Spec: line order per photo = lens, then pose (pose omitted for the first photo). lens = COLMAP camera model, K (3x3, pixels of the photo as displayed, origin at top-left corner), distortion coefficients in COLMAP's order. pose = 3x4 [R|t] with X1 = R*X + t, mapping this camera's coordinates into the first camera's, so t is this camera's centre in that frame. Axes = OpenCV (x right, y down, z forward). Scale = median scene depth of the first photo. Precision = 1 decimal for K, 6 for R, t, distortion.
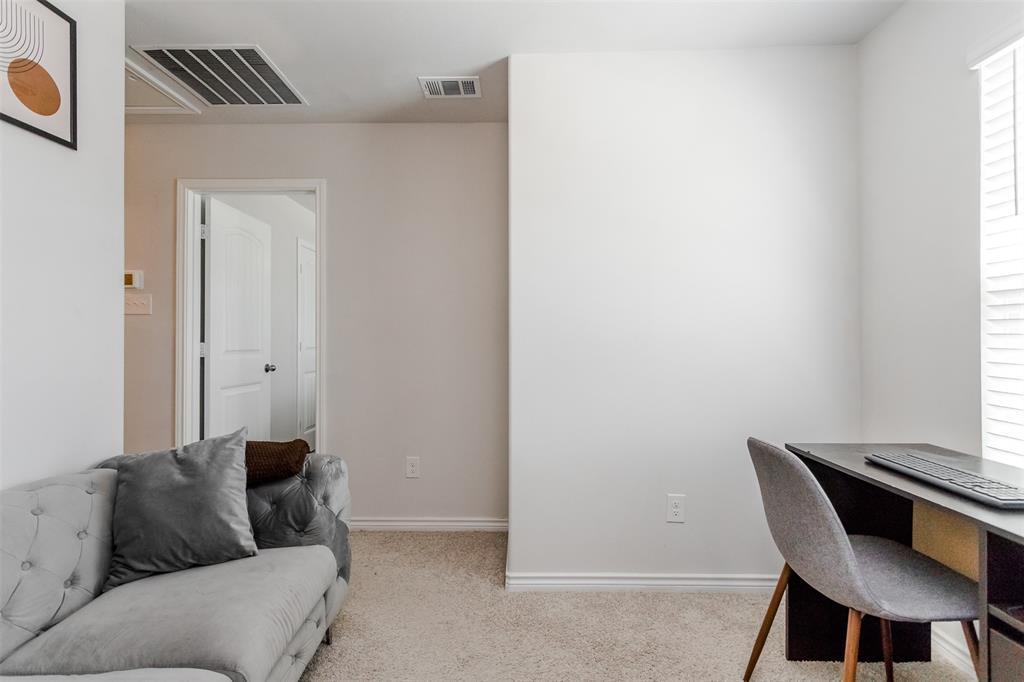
lens RADIAL K [[486.7, 0, 509.5], [0, 486.7, 337.8], [0, 0, 1]] dist [0.003364, 0.000452]
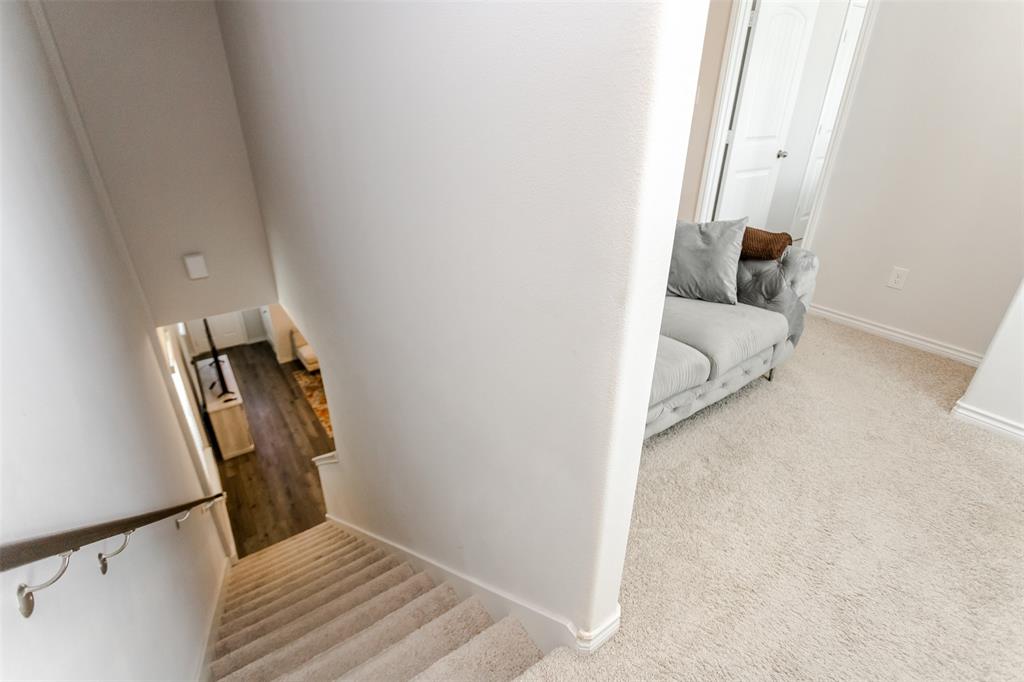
lens RADIAL K [[486.7, 0, 509.5], [0, 486.7, 337.8], [0, 0, 1]] dist [0.003364, 0.000452]
pose [[0.586229, 0.361940, -0.724800, 0.185130], [0.000439, 0.894512, 0.447044, -0.127601], [0.810145, -0.262388, 0.524230, -0.355931]]
